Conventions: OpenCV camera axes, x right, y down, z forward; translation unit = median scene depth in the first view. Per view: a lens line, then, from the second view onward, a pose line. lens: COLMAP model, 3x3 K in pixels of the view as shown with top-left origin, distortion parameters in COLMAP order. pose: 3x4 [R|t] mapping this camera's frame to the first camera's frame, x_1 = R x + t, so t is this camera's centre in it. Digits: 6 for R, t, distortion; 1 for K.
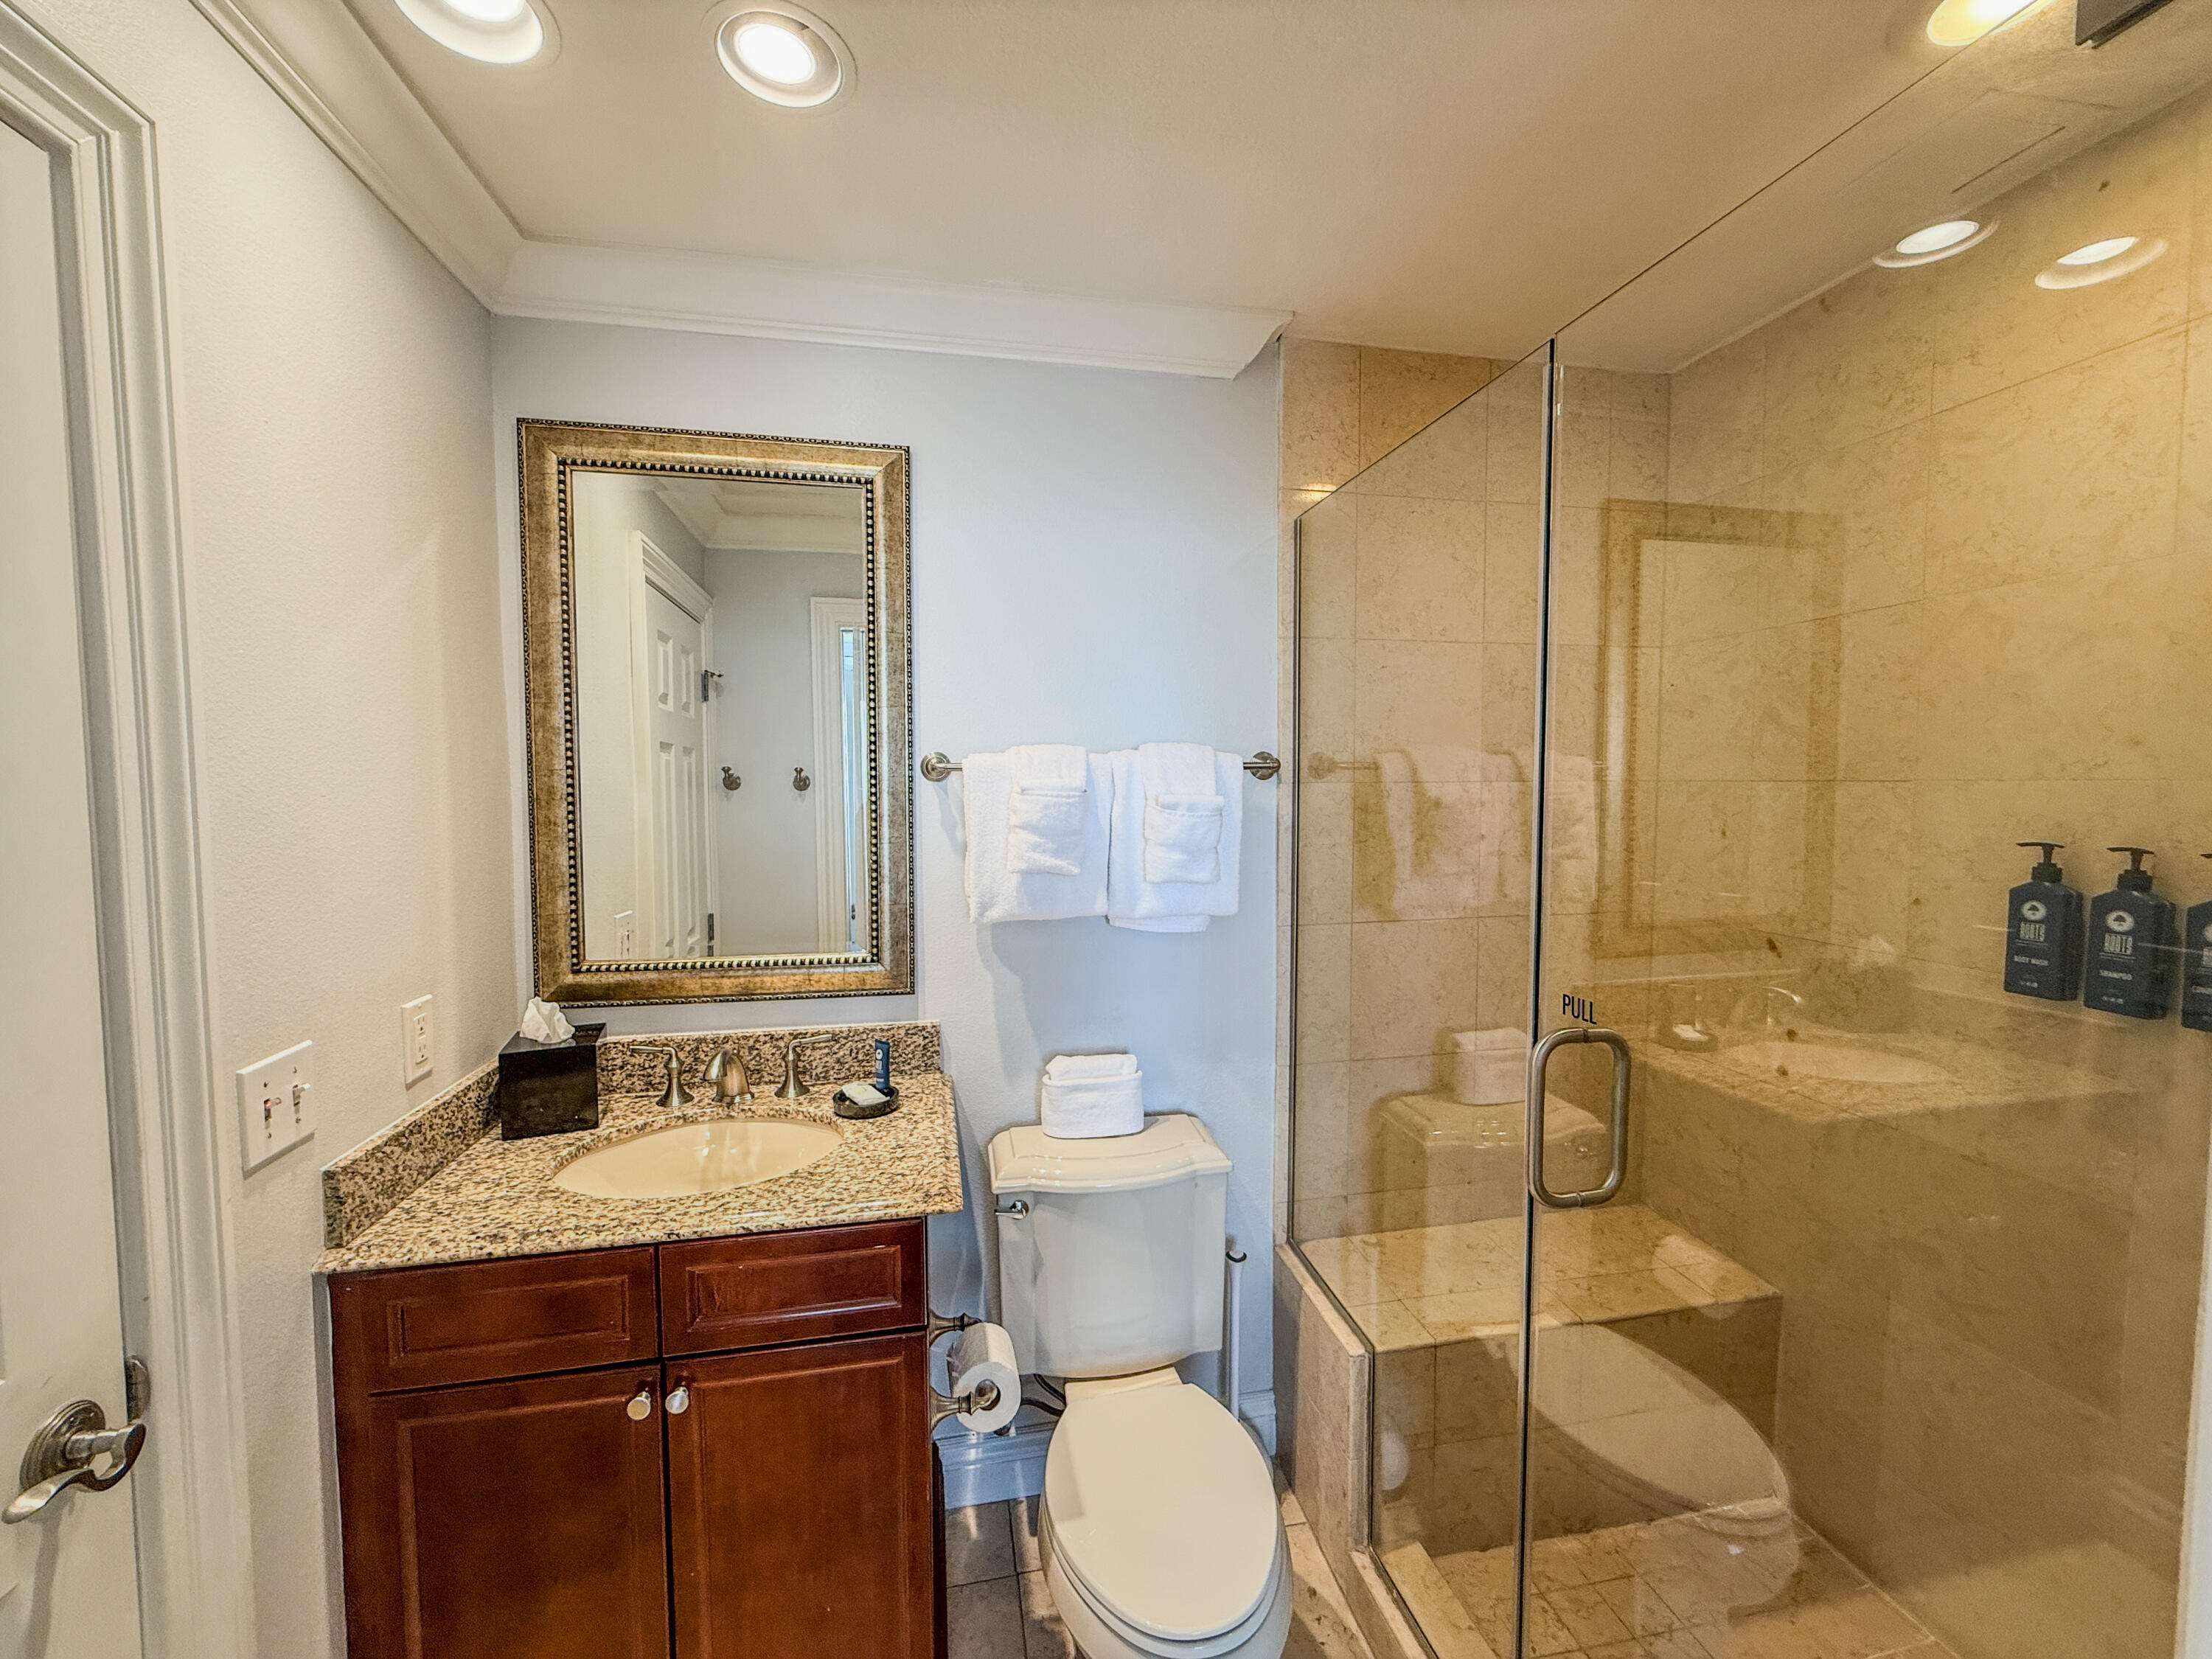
lens RADIAL K [[878.5, 0, 1105.5], [0, 878.5, 829.1], [0, 0, 1]] dist [-0.003510, -0.000210]
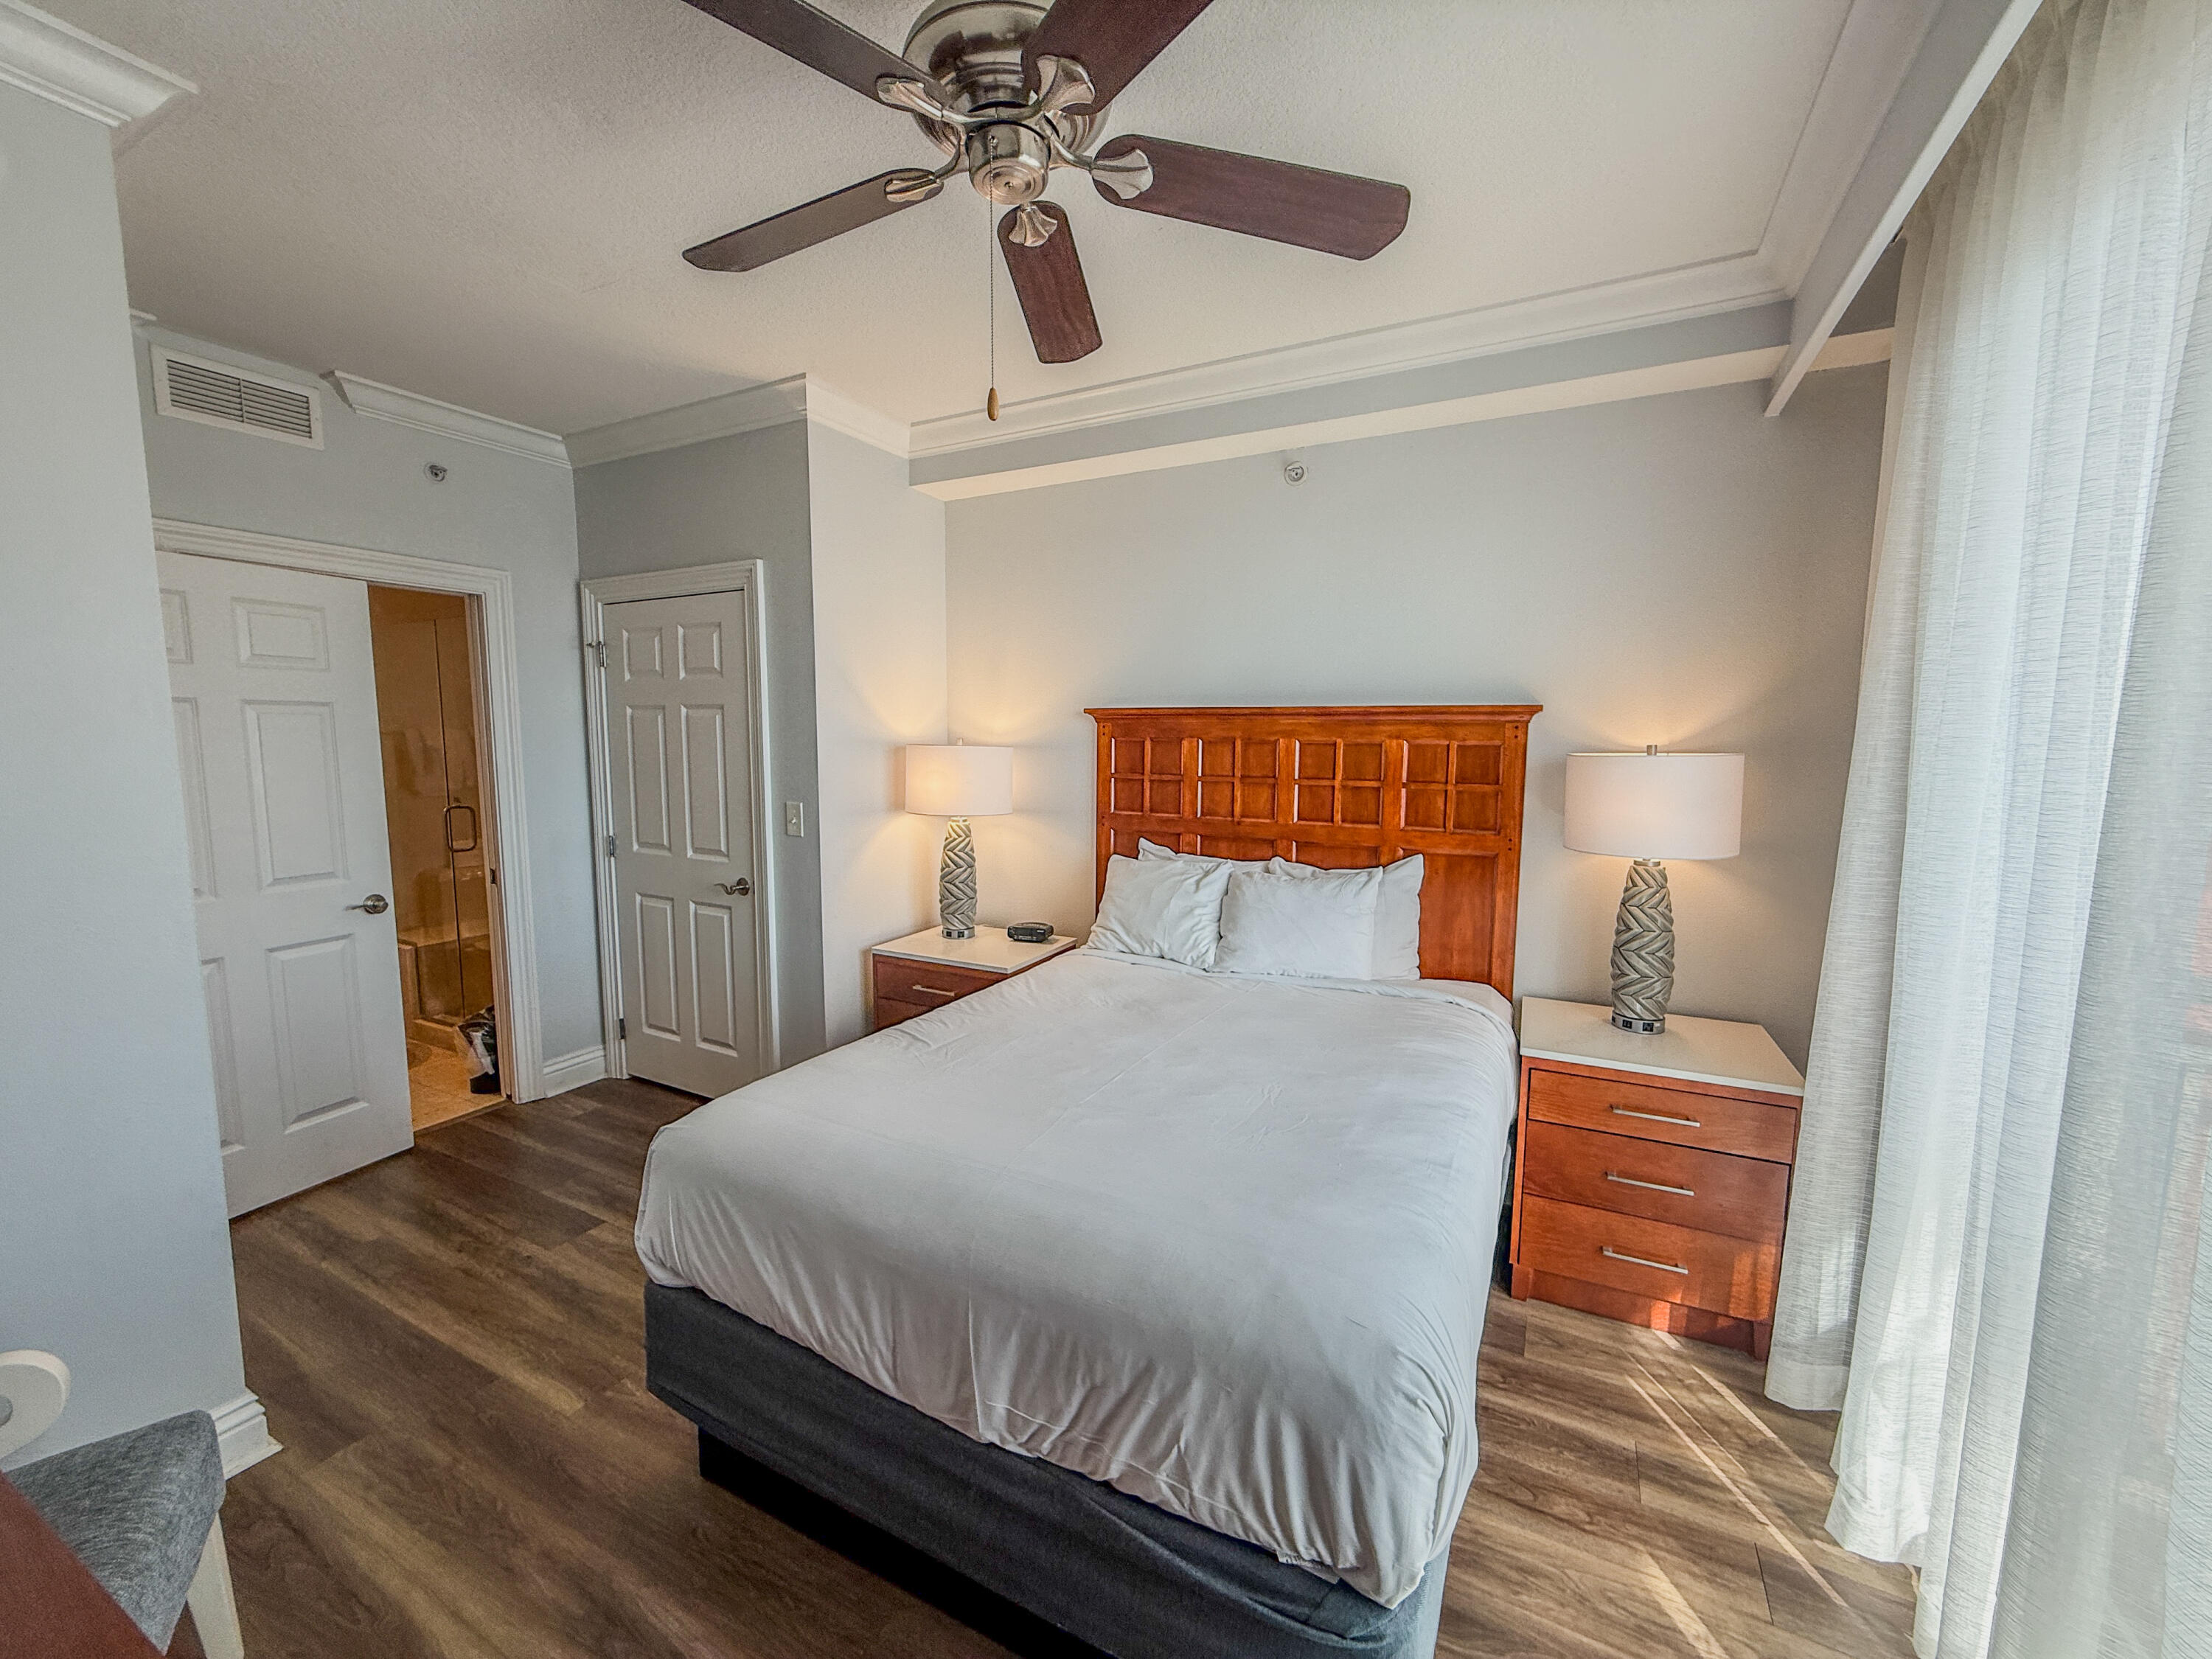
lens RADIAL K [[878.5, 0, 1103.9], [0, 878.5, 831.0], [0, 0, 1]] dist [-0.003510, -0.000210]
pose [[0.628008, -0.075885, 0.774498, -0.402144], [0.032608, 0.996926, 0.071238, 0.095304], [-0.777524, -0.019483, 0.628552, -2.171087]]
